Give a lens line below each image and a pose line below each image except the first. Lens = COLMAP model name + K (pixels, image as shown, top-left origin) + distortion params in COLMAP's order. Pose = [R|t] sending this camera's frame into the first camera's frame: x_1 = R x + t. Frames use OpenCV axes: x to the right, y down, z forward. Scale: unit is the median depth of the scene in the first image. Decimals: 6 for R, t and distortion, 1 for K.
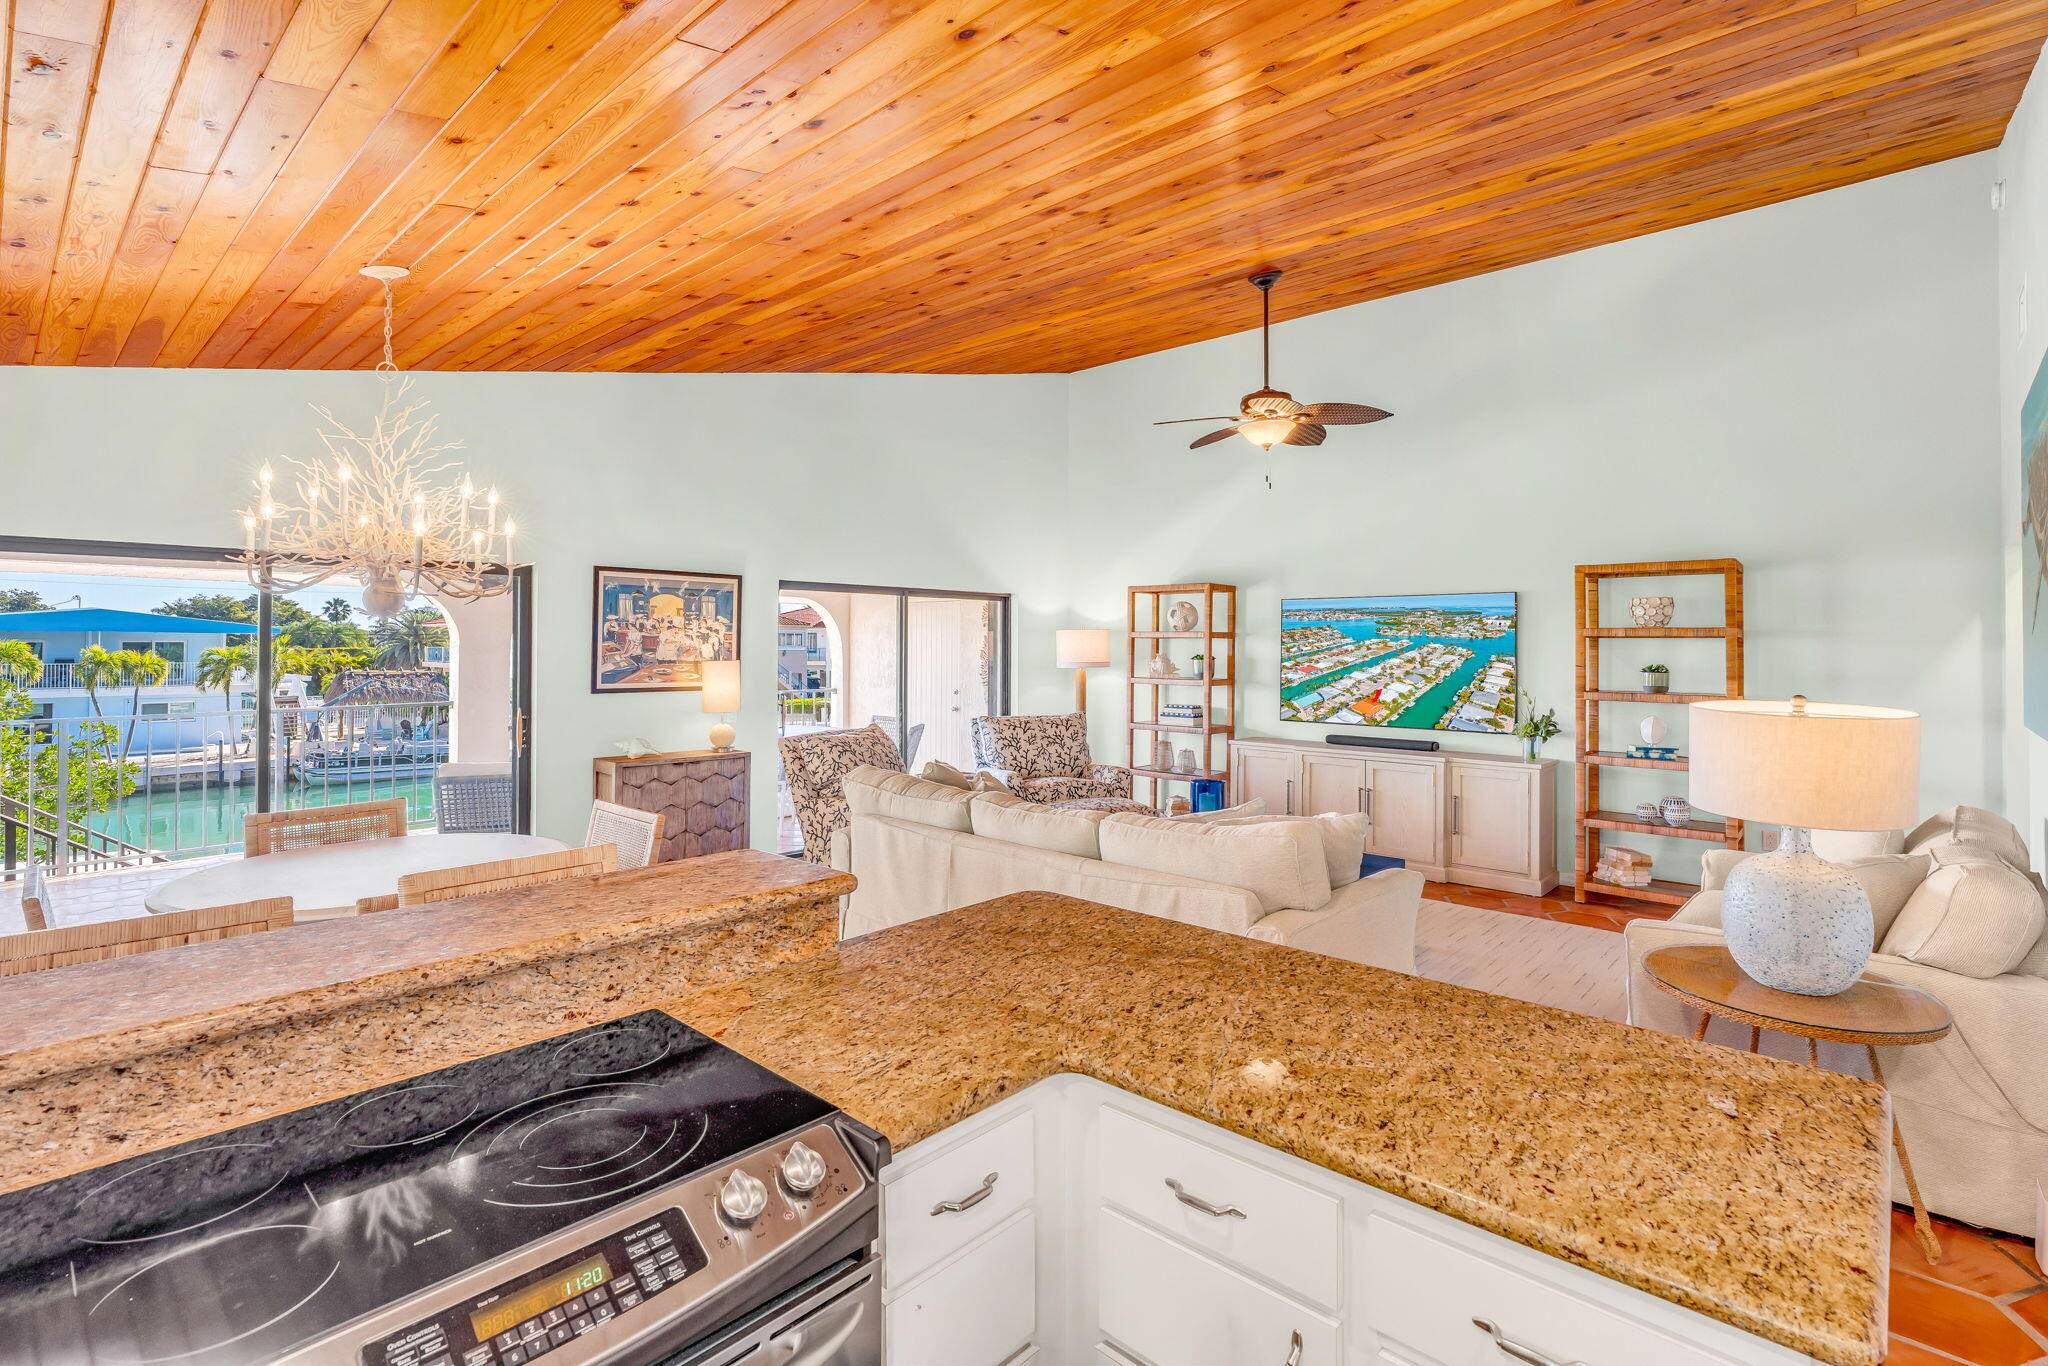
lens RADIAL K [[958.4, 0, 1023.7], [0, 958.4, 643.2], [0, 0, 1]] dist [-0.000340, -0.000128]
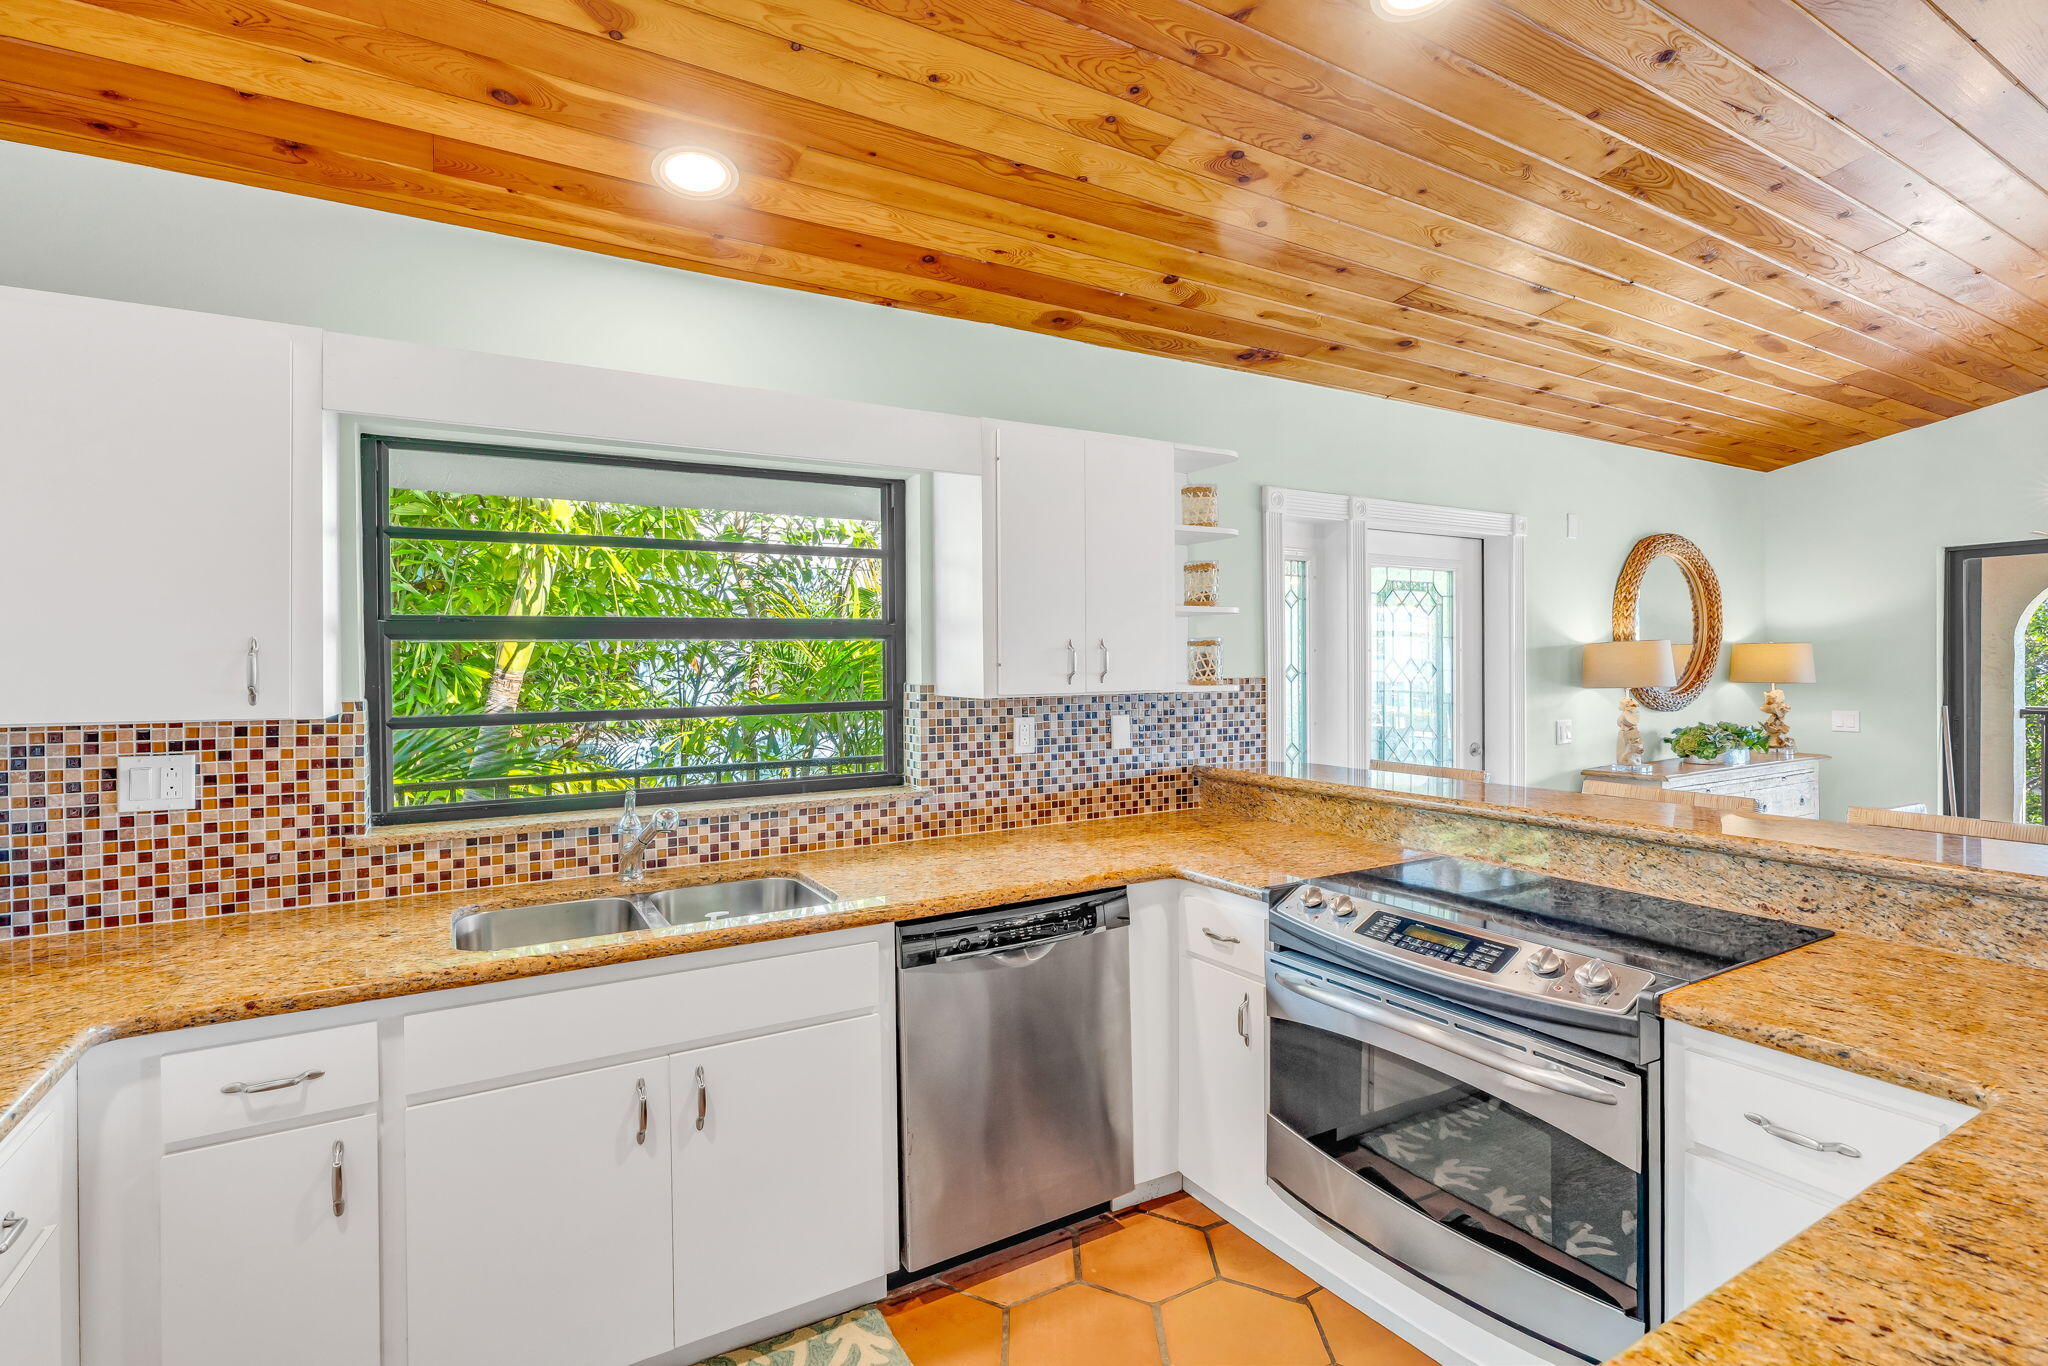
lens RADIAL K [[934.0, 0, 1024.0], [0, 934.0, 683.0], [0, 0, 1]] dist [0.000927, -0.000180]
pose [[-0.311342, 0.012113, -0.950221, 0.932465], [0.017297, 0.999825, 0.007078, 0.072972], [0.950140, -0.014233, -0.311498, 0.458498]]
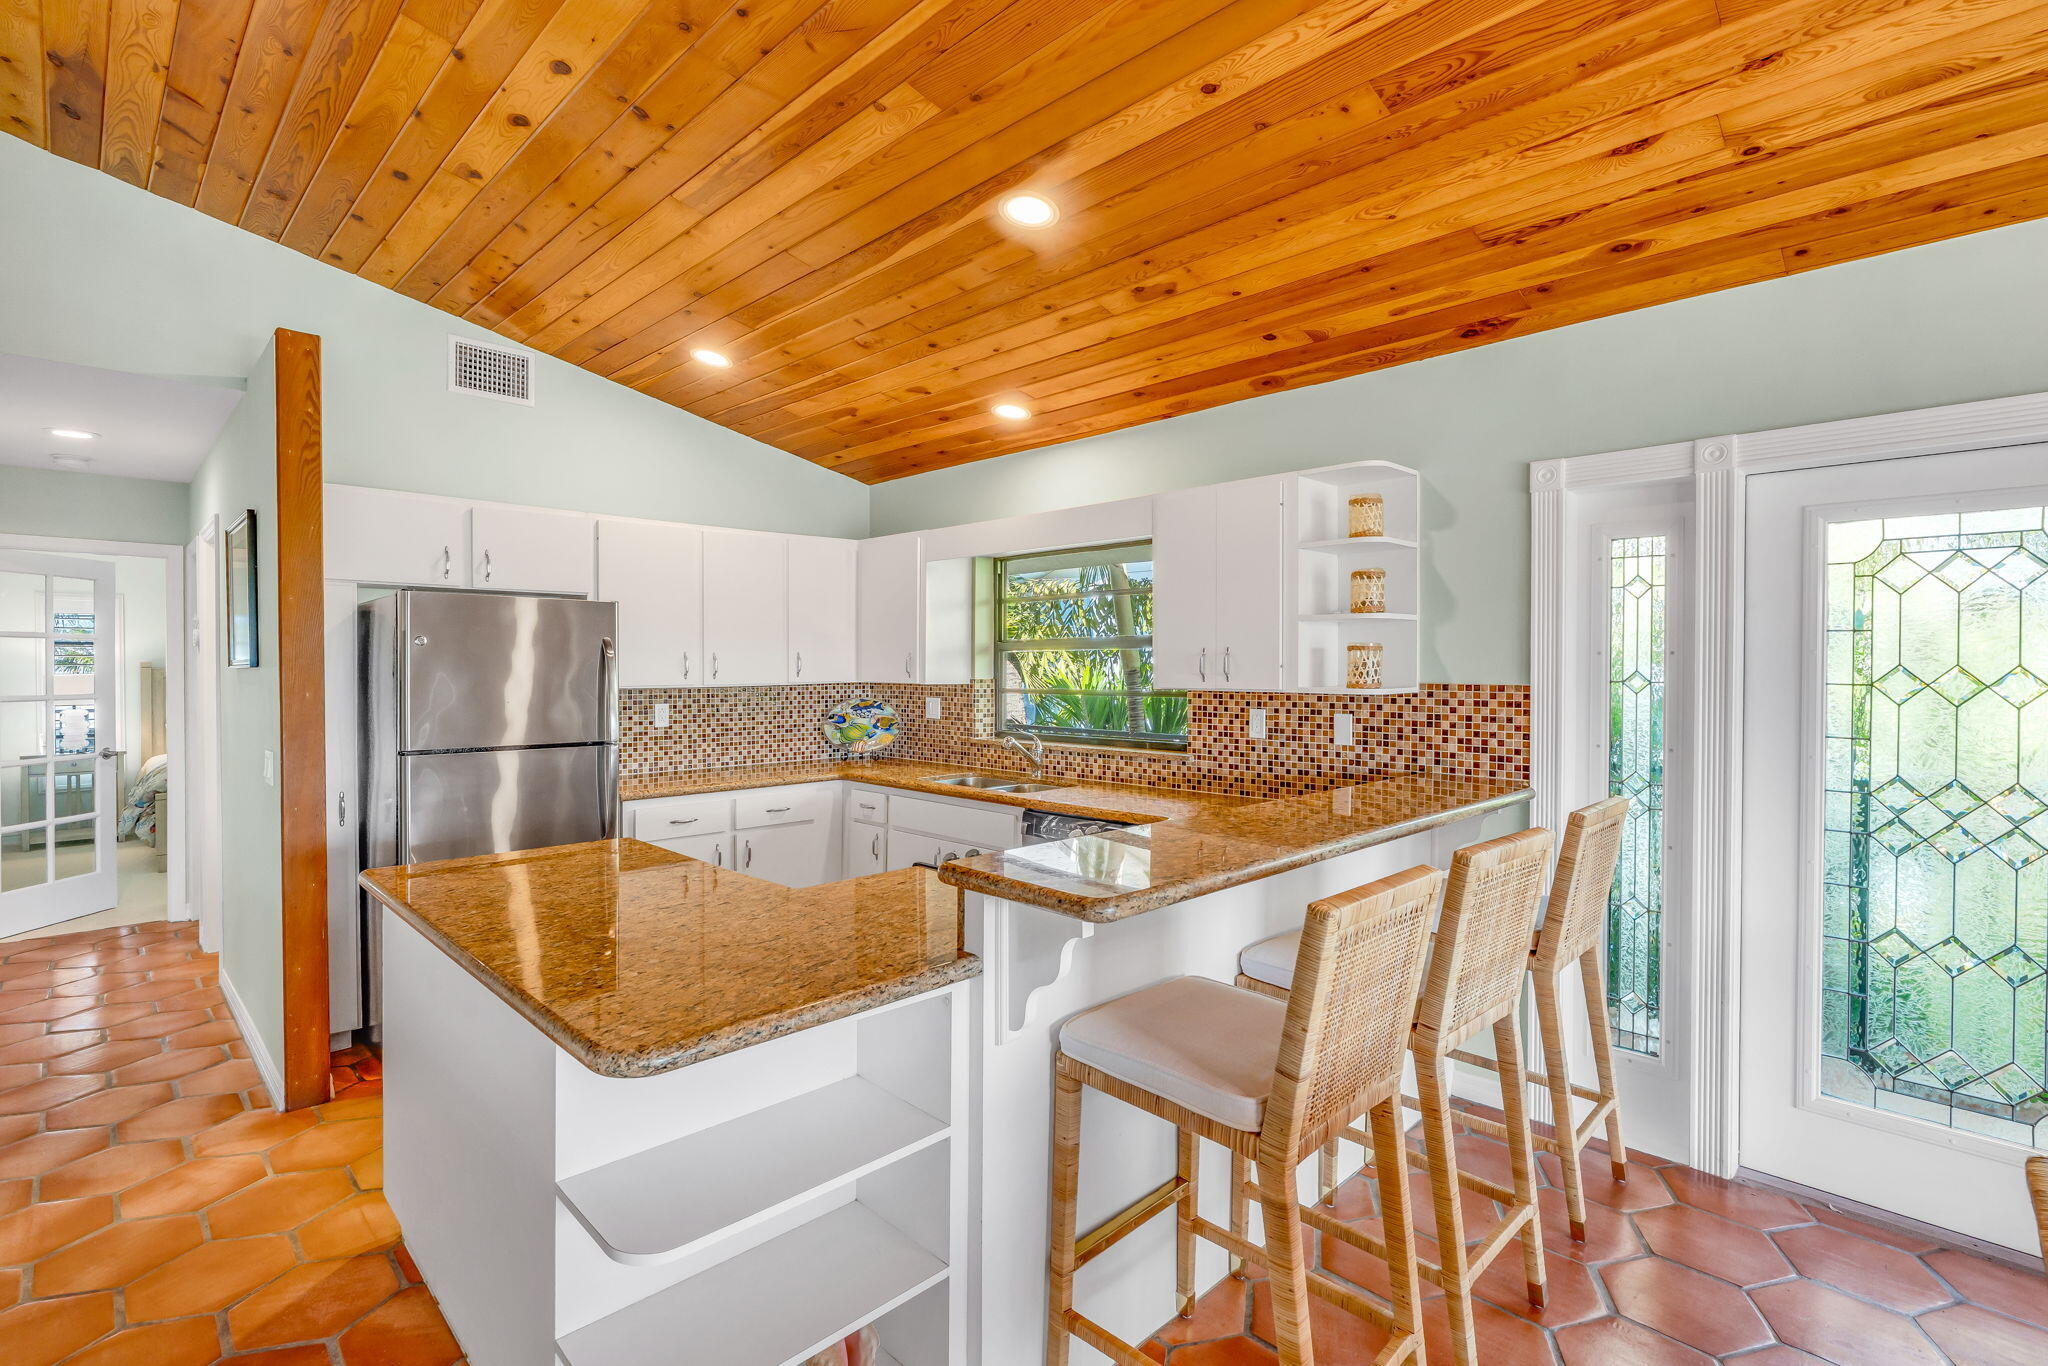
lens RADIAL K [[934.0, 0, 1024.0], [0, 934.0, 683.0], [0, 0, 1]] dist [0.000927, -0.000180]
pose [[-0.999039, -0.006500, 0.043340, -0.339711], [-0.005902, 0.999886, 0.013912, 0.061309], [-0.043426, 0.013643, -0.998964, 2.186063]]
